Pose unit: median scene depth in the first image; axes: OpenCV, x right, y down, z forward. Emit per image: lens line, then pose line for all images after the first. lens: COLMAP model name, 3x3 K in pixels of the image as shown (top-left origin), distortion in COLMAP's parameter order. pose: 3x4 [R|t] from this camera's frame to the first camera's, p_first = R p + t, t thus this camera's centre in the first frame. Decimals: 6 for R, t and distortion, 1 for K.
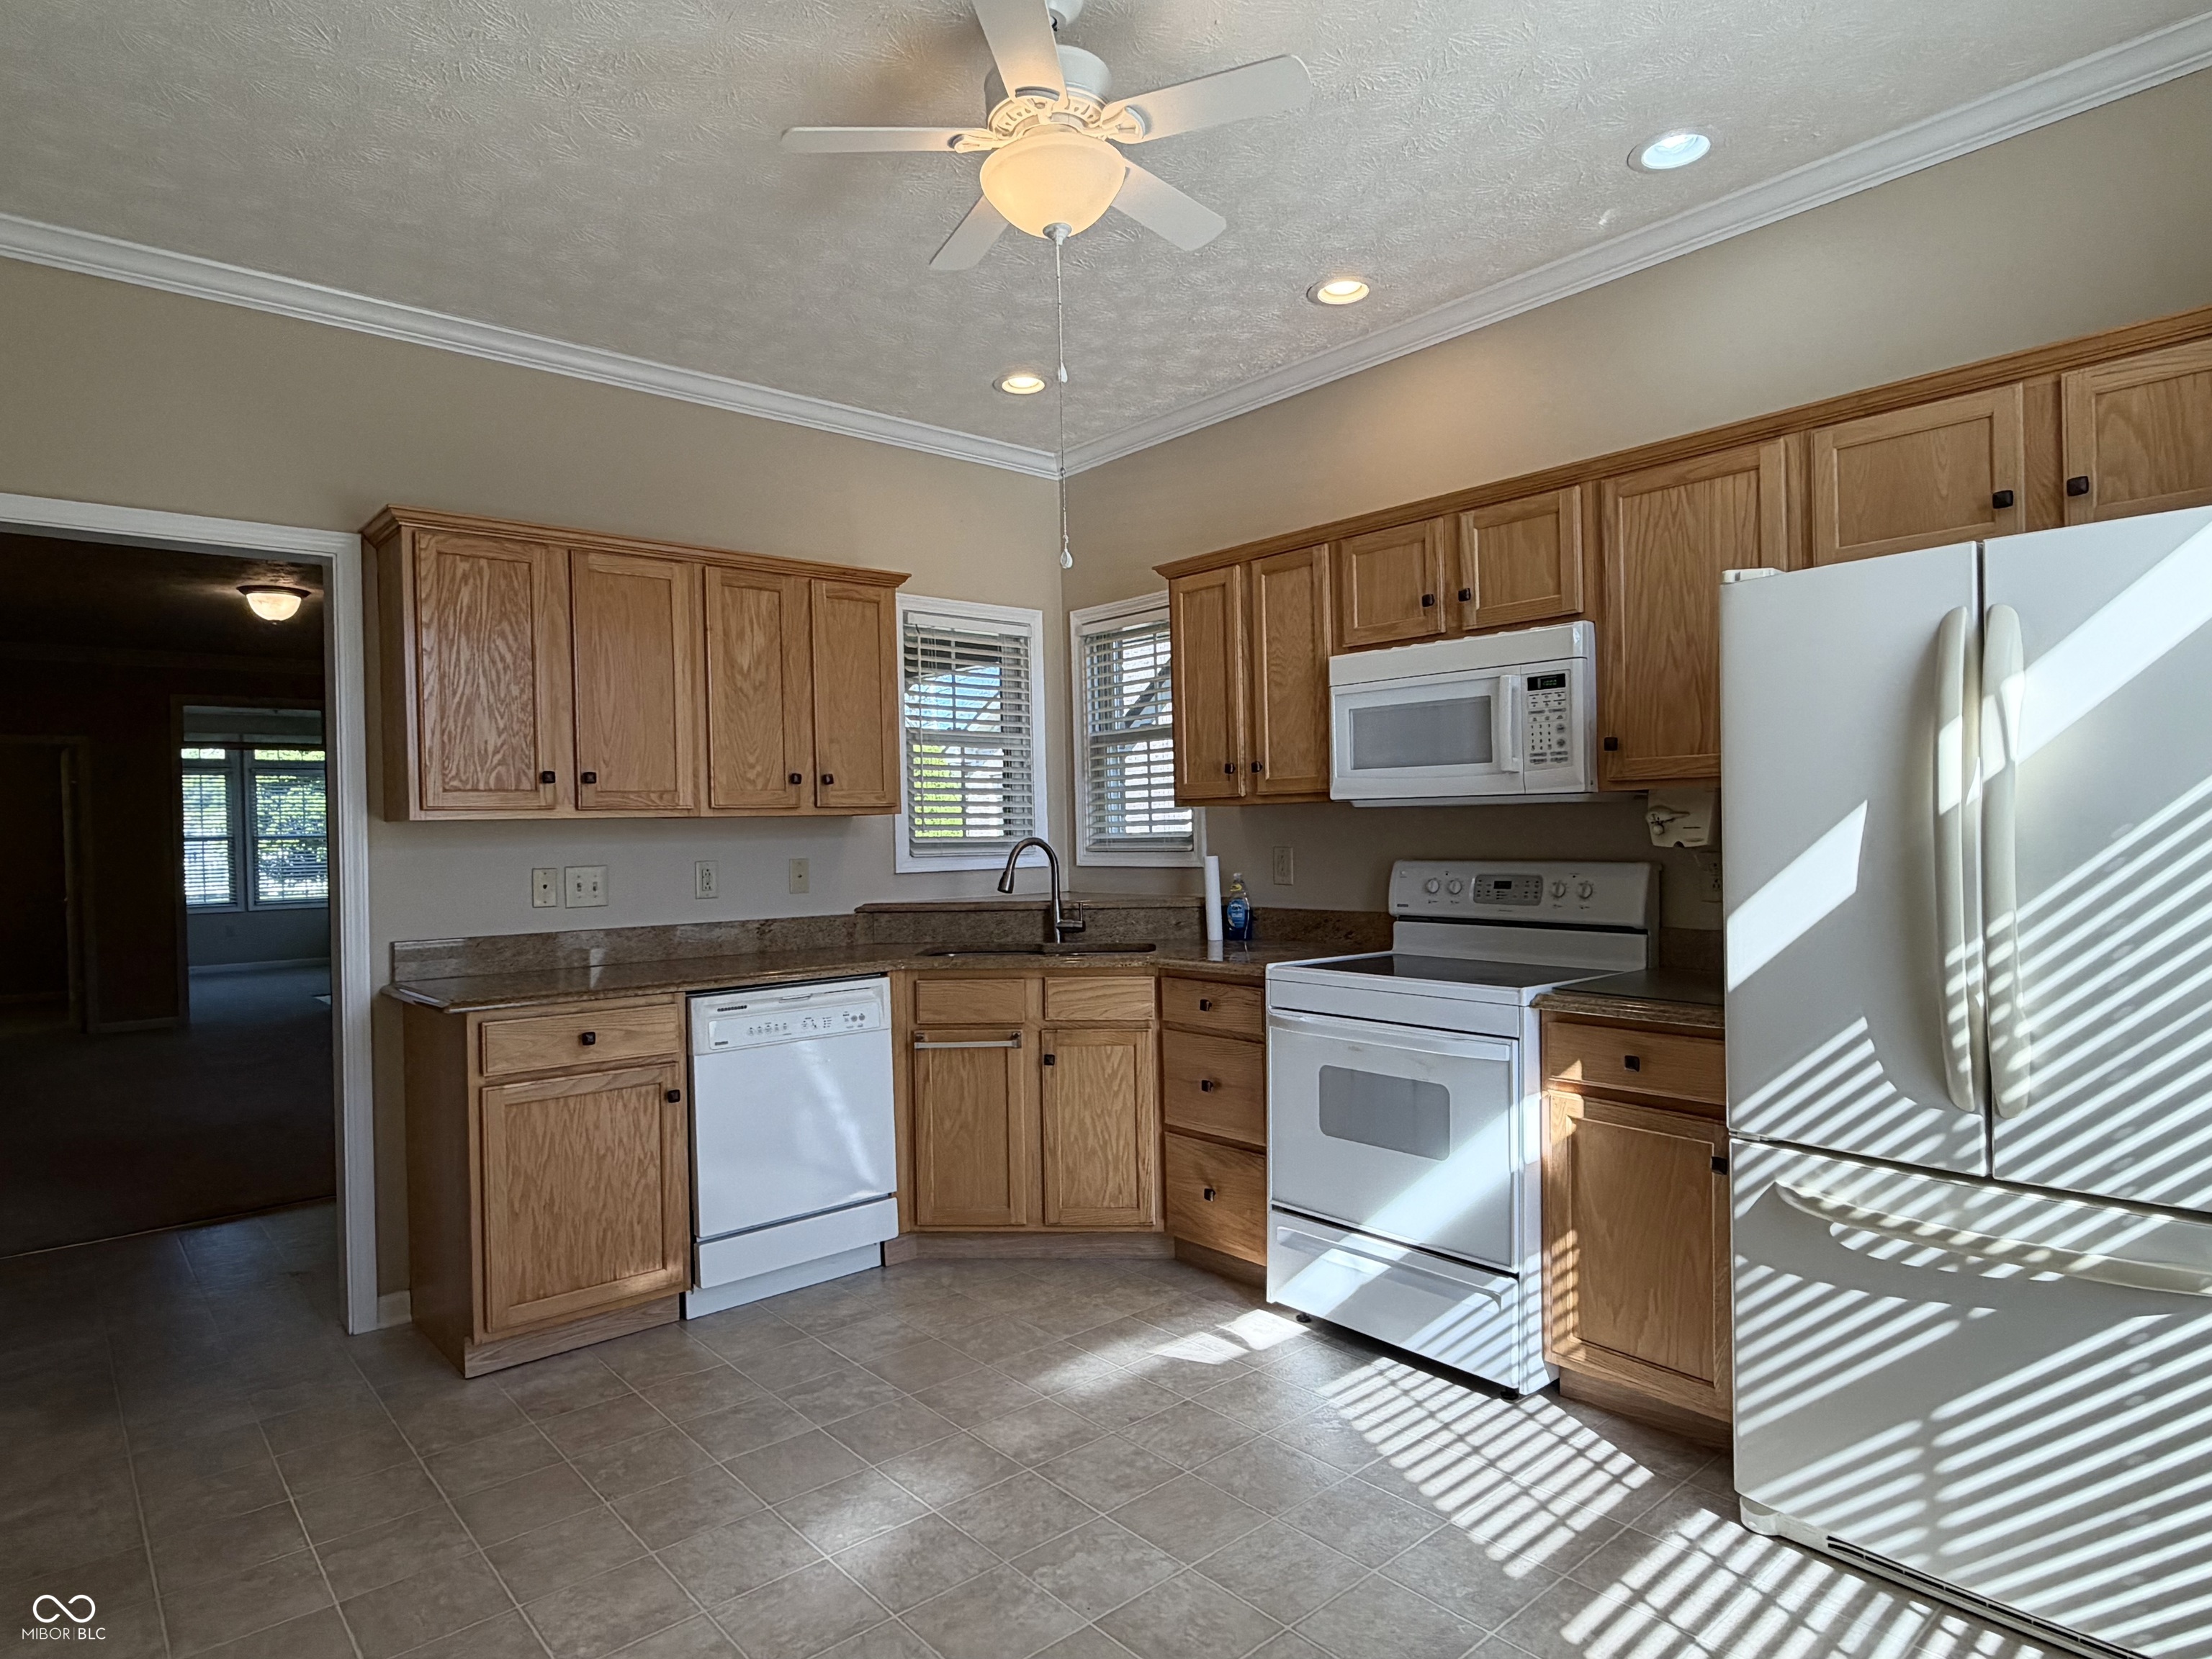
lens RADIAL K [[1255.1, 0, 1097.3], [0, 1255.1, 832.8], [0, 0, 1]] dist [0.000555, 0.000334]
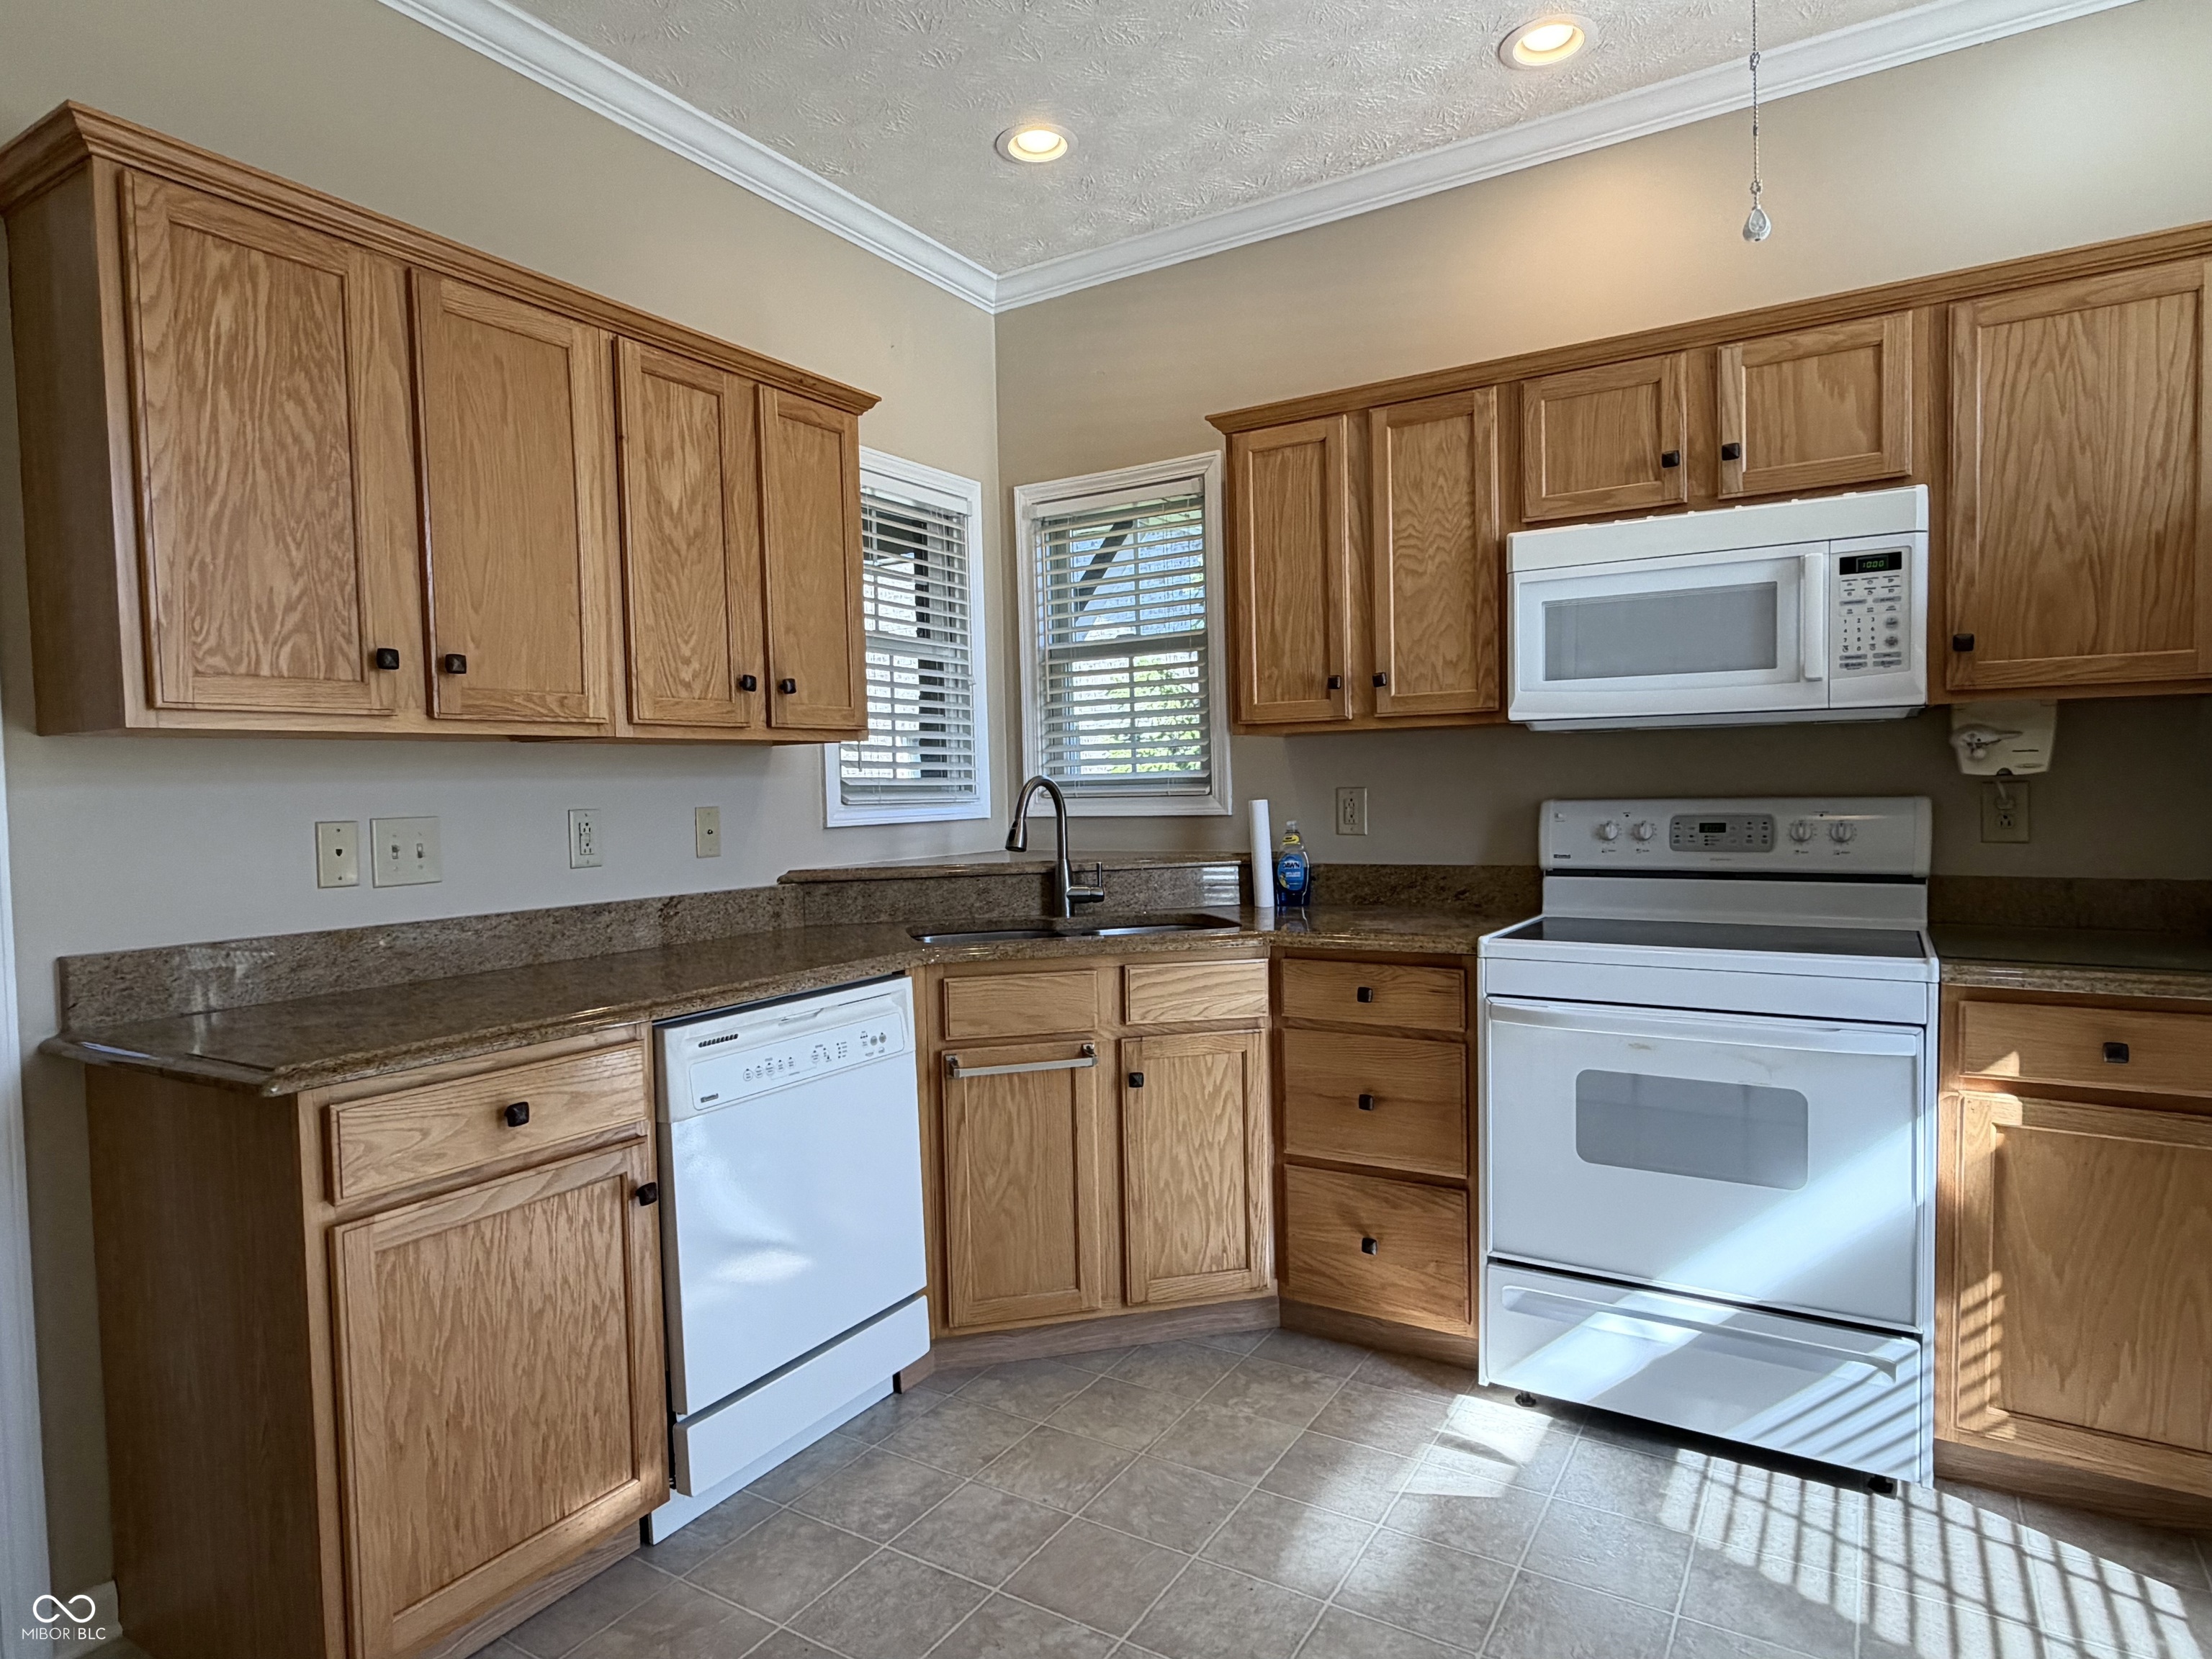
lens RADIAL K [[1255.1, 0, 1097.3], [0, 1255.1, 832.8], [0, 0, 1]] dist [0.000555, 0.000334]
pose [[0.954497, -0.013335, 0.297924, -0.305592], [0.004594, 0.999539, 0.030020, 0.019482], [-0.298186, -0.027285, 0.954118, 0.362711]]
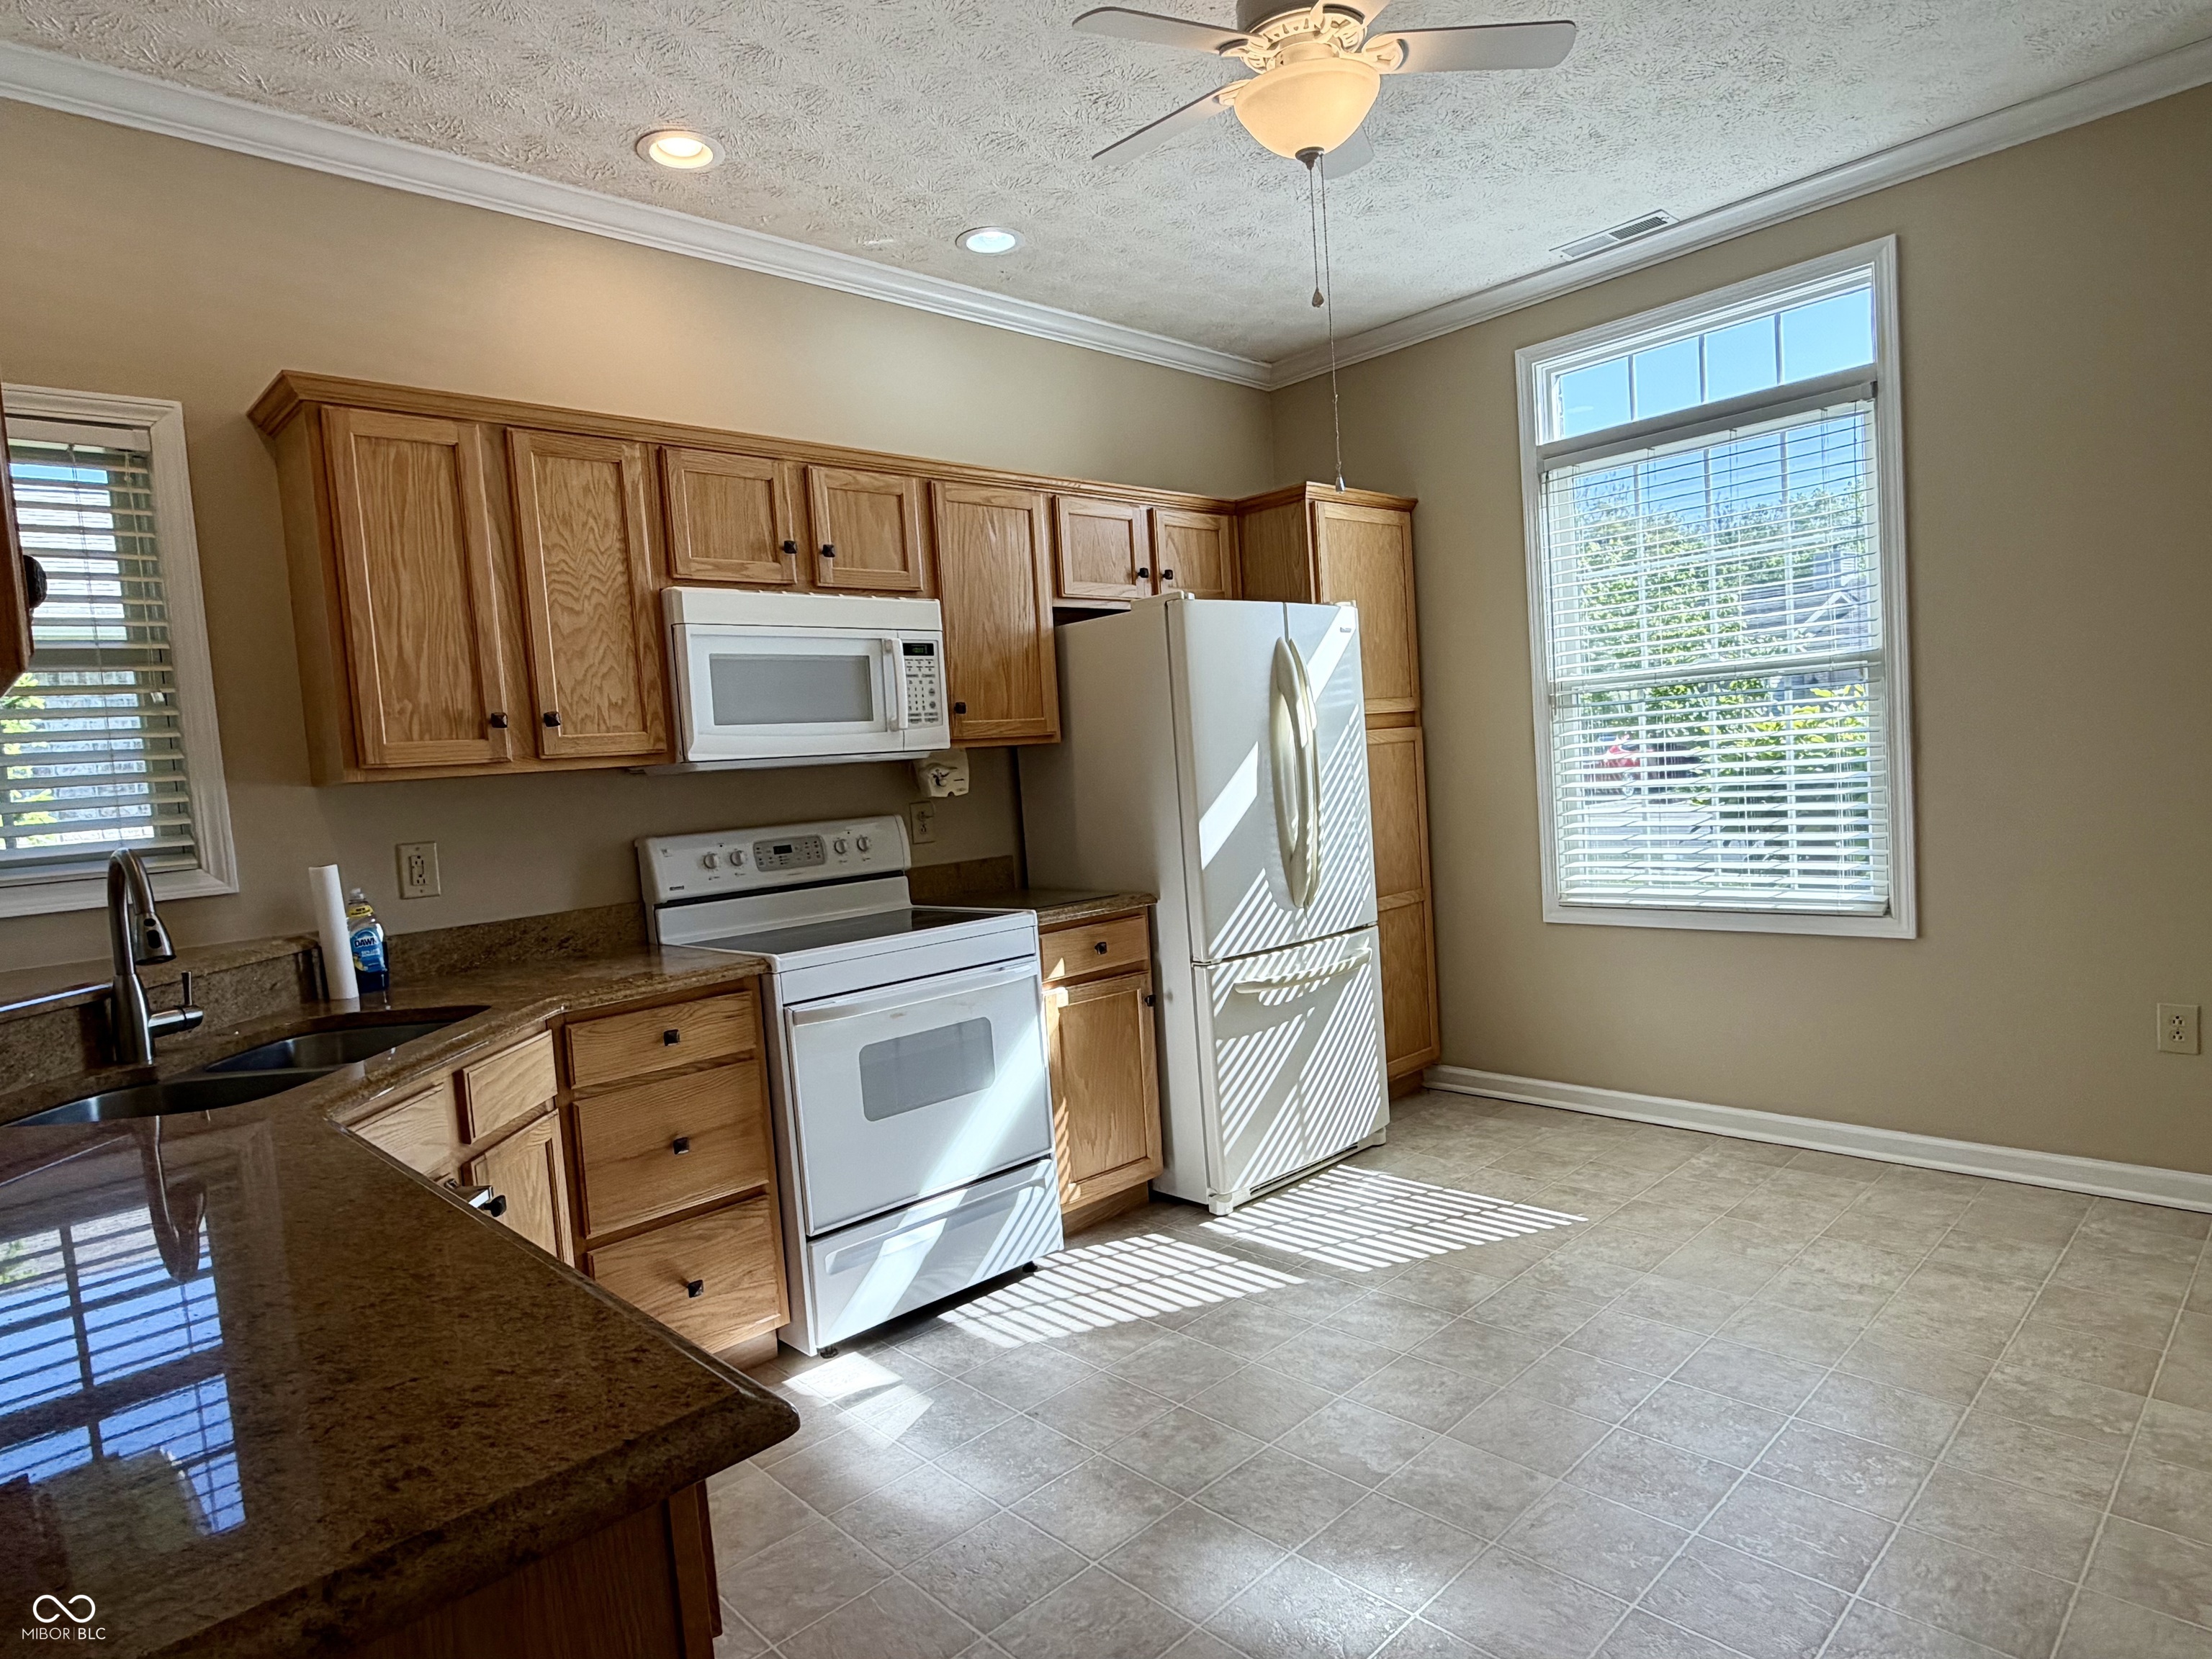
lens RADIAL K [[1252.9, 0, 1091.9], [0, 1252.9, 838.9], [0, 0, 1]] dist [0.001065, 0.000817]
pose [[-0.041342, -0.040805, 0.998311, -0.694235], [0.075434, 0.996186, 0.043842, 0.008781], [-0.996293, 0.077120, -0.038106, 0.826546]]
